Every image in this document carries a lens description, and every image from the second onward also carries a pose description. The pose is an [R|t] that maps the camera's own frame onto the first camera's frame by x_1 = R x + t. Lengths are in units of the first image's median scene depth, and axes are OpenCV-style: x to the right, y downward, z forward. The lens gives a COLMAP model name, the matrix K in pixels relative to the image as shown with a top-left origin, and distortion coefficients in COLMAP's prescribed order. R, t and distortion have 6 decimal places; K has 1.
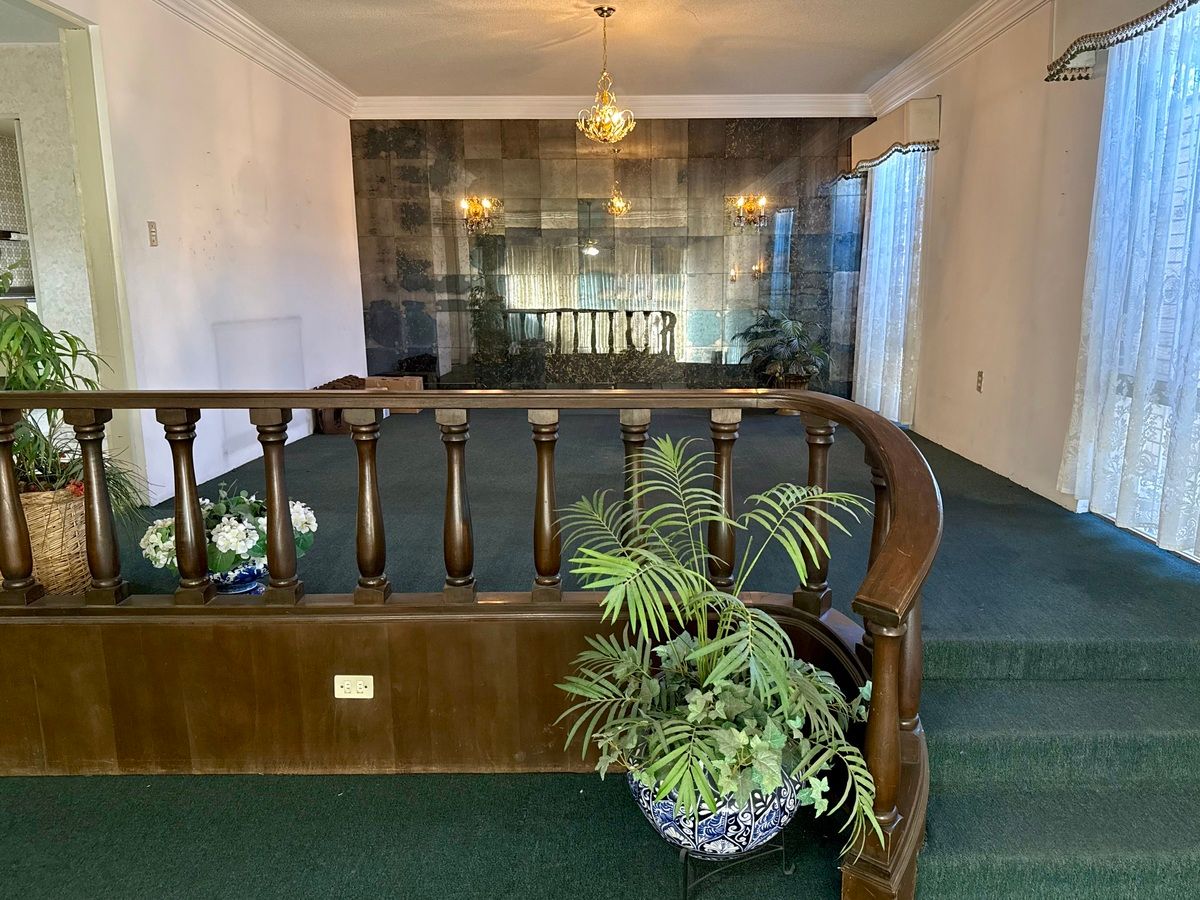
lens RADIAL K [[911.6, 0, 600.0], [0, 911.6, 450.0], [0, 0, 1]] dist [0.002237, 0.002642]
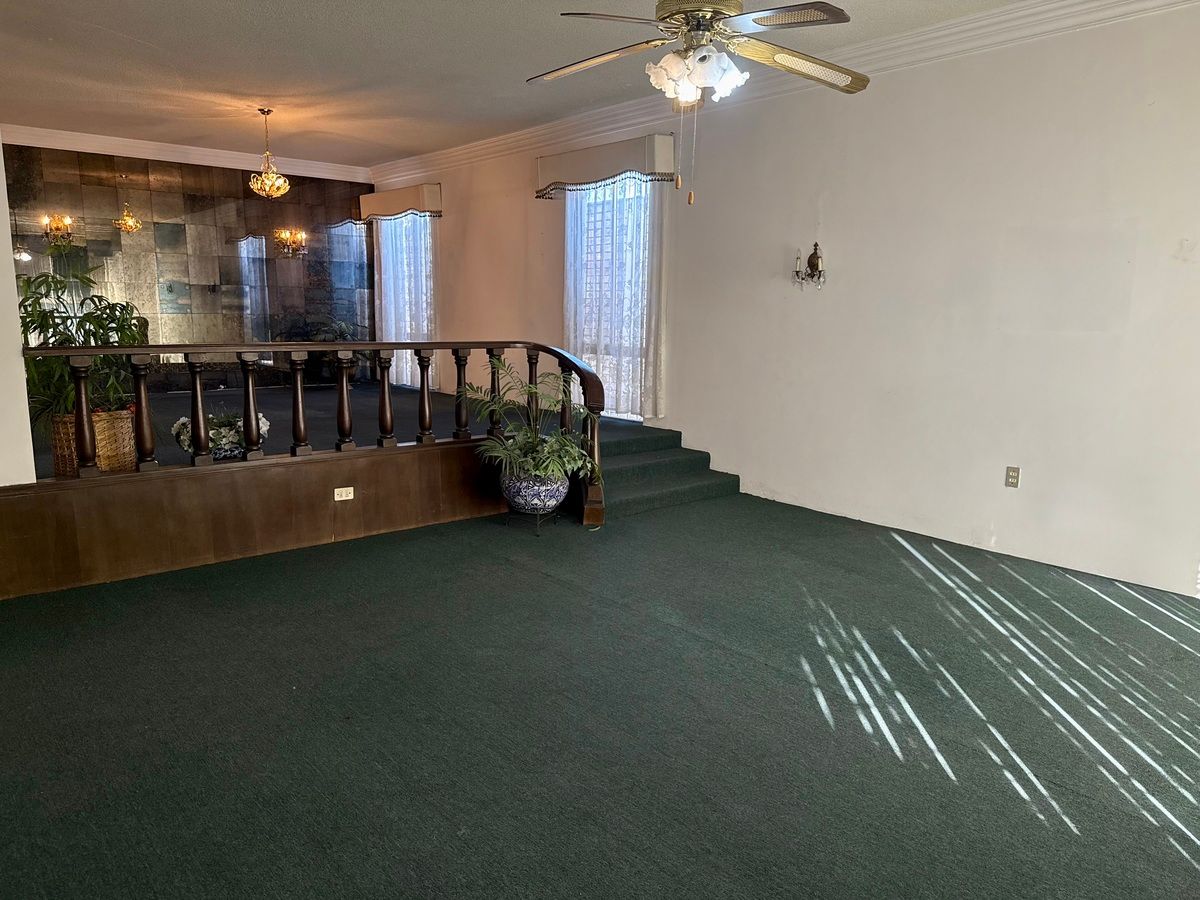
lens RADIAL K [[911.6, 0, 600.0], [0, 911.6, 450.0], [0, 0, 1]] dist [0.002237, 0.002642]
pose [[0.750439, -0.082810, 0.655732, -0.812733], [0.093507, 0.995443, 0.018700, 0.126811], [-0.654292, 0.047282, 0.754762, -0.616985]]
